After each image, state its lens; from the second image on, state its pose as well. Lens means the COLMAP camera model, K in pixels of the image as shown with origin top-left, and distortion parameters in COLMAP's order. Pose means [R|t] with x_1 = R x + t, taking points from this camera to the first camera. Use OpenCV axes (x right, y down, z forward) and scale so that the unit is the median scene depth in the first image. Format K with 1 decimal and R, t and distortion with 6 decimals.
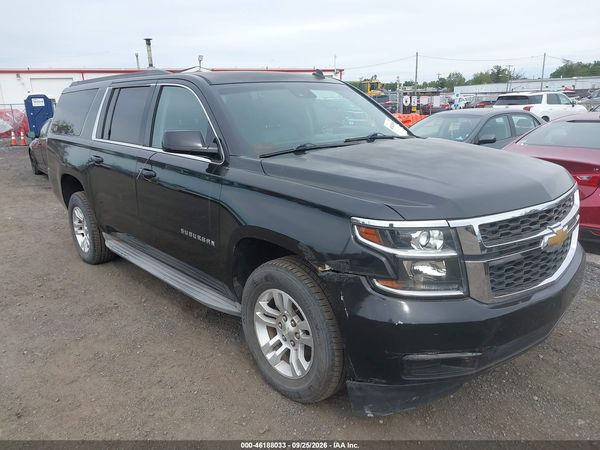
lens RADIAL K [[478.0, 0, 296.9], [0, 478.0, 224.8], [0, 0, 1]] dist [0.009271, -0.001239]
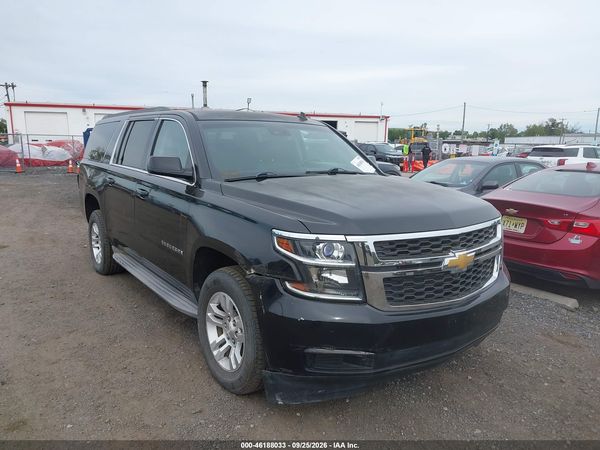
lens RADIAL K [[478.0, 0, 296.9], [0, 478.0, 224.8], [0, 0, 1]] dist [0.009271, -0.001239]
pose [[0.993810, 0.059328, -0.093923, 0.204687], [-0.067176, 0.994306, -0.082725, 0.047941], [0.088480, 0.088522, 0.992137, -0.134167]]
